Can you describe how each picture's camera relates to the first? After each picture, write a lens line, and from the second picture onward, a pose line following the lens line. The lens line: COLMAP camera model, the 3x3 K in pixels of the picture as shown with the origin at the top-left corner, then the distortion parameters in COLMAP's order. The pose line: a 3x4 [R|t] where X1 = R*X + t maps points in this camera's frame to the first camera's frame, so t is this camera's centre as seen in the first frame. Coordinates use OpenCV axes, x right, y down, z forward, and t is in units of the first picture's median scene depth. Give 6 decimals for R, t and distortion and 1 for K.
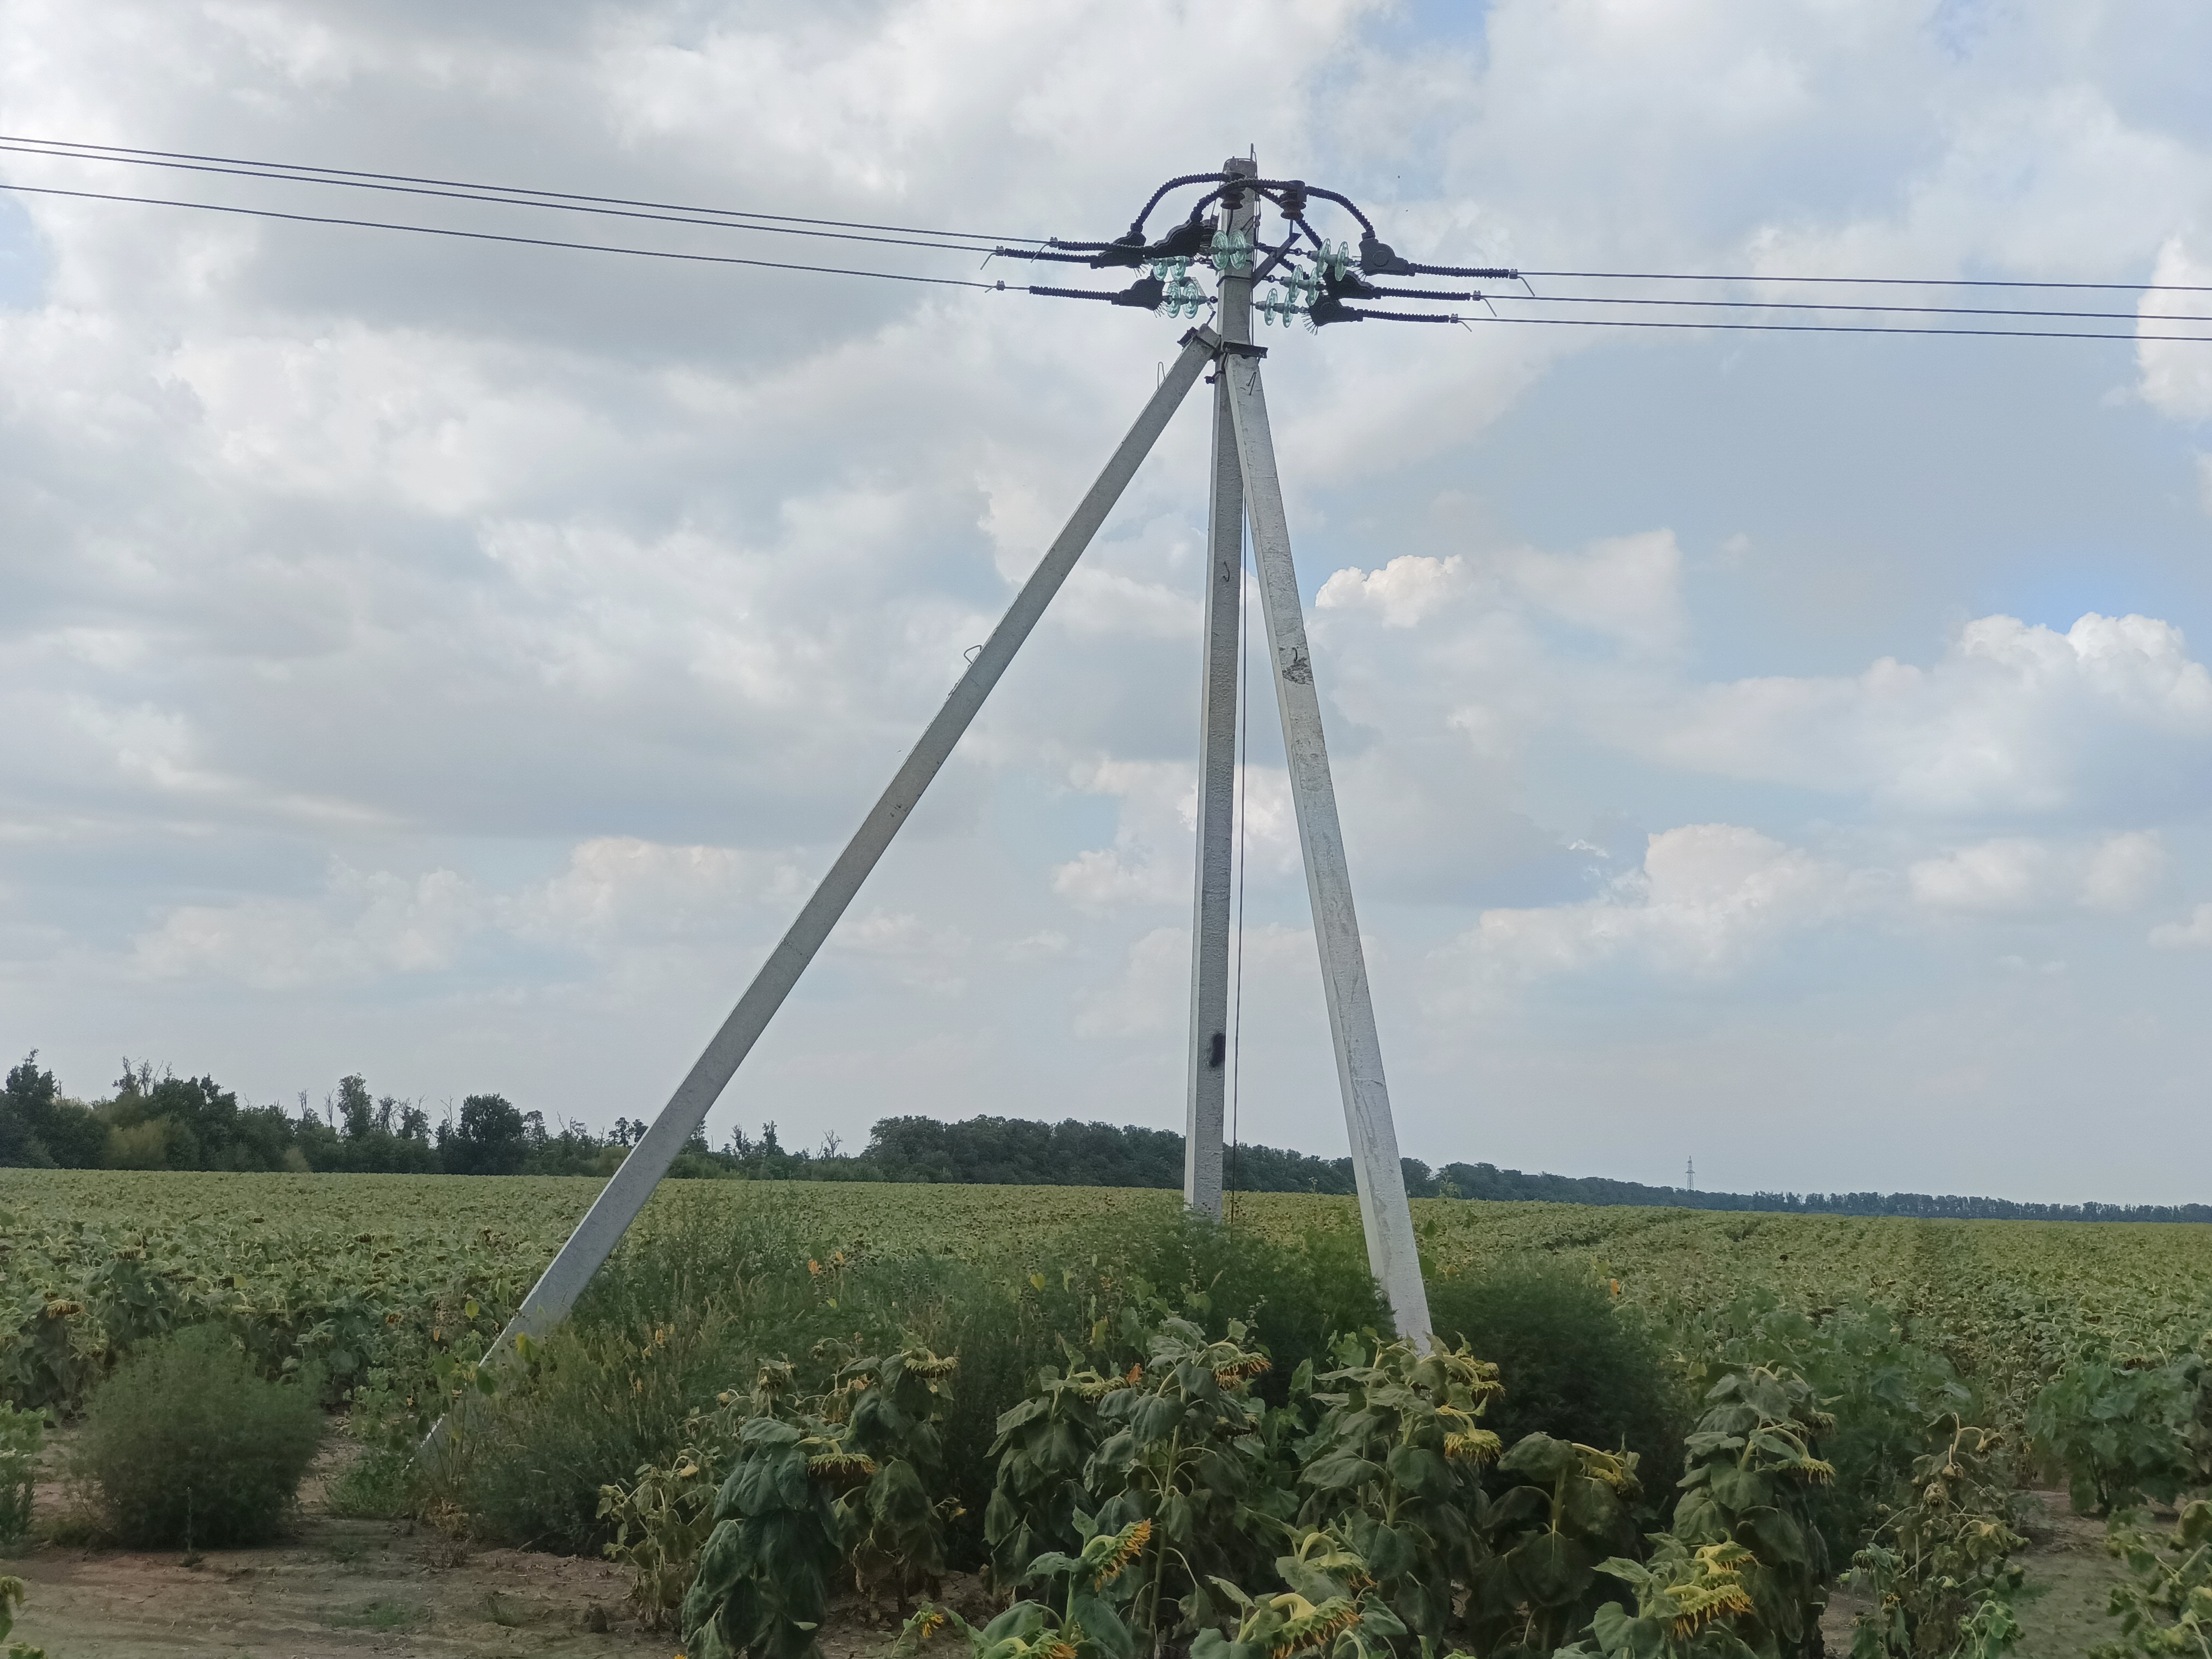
lens RADIAL K [[3458.4, 0, 1185.2], [0, 3458.4, 965.7], [0, 0, 1]] dist [0.145027, -0.006579]
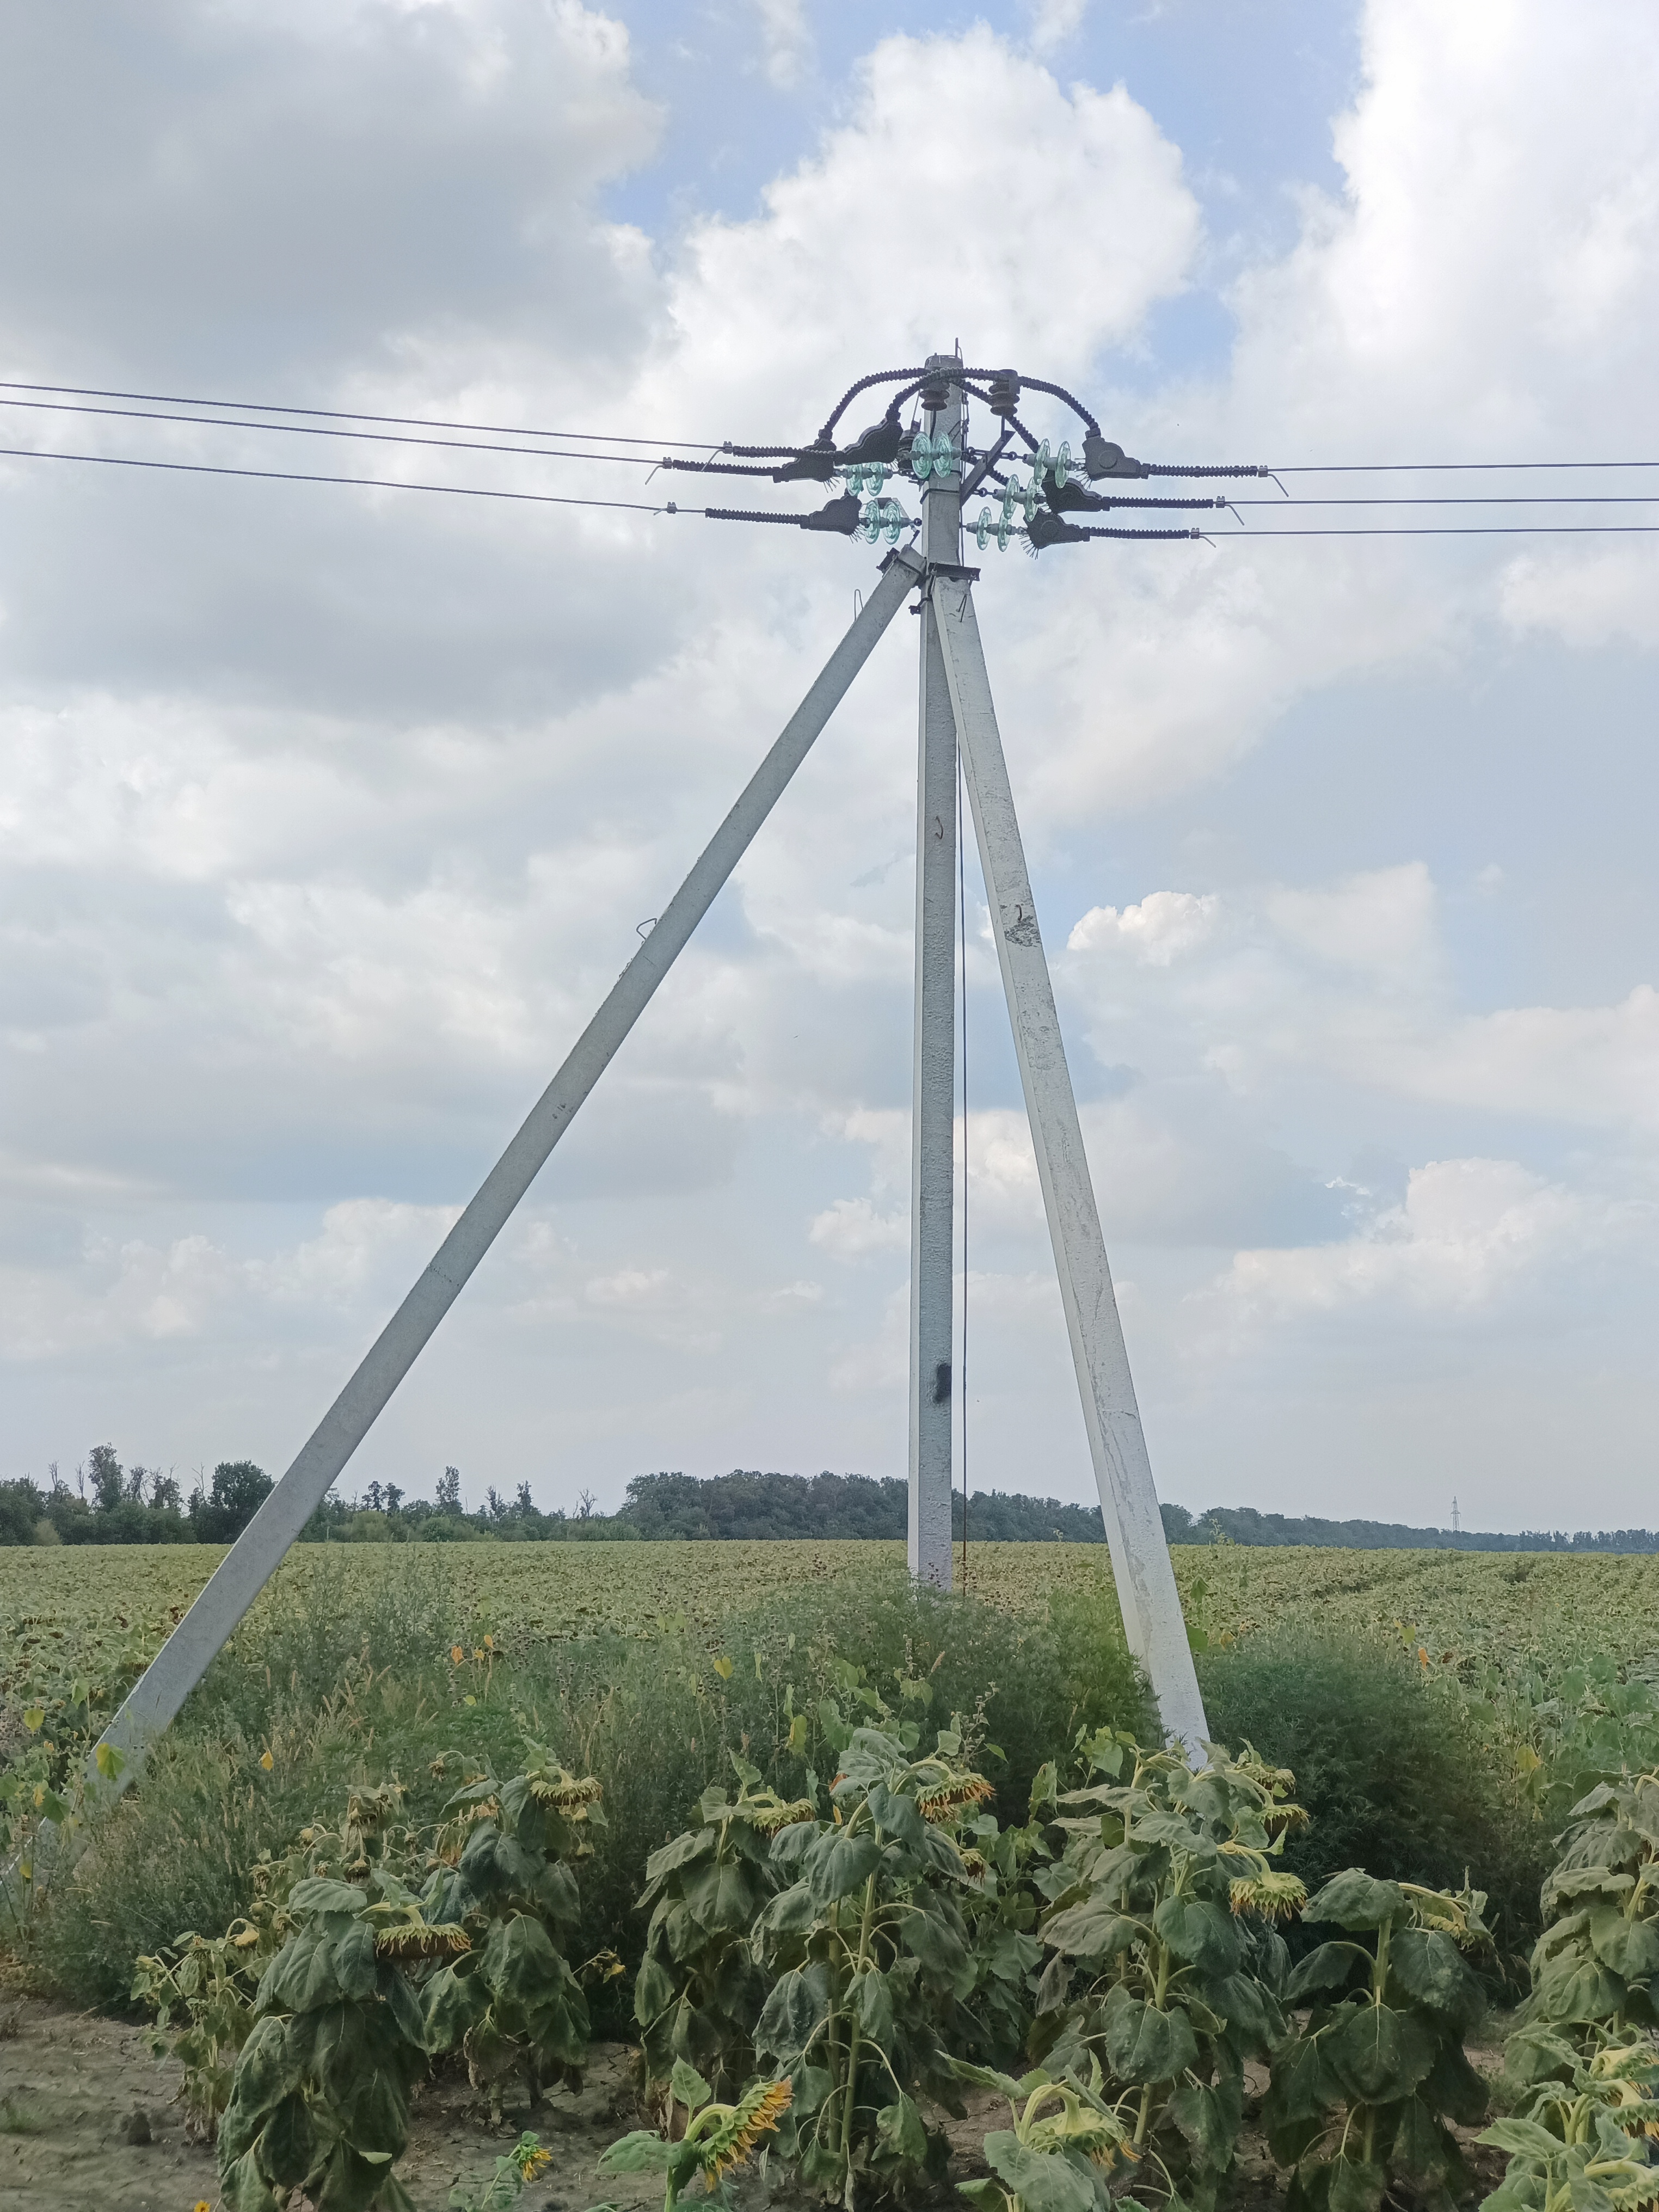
lens RADIAL K [[3405.0, 0, 897.2], [0, 3405.0, 1116.8], [0, 0, 1]] dist [0.268549, -1.565017]
pose [[0.999633, -0.024253, -0.012066, 0.011662], [0.023502, 0.997987, -0.058900, 0.009570], [0.013470, 0.058595, 0.998191, 0.180373]]
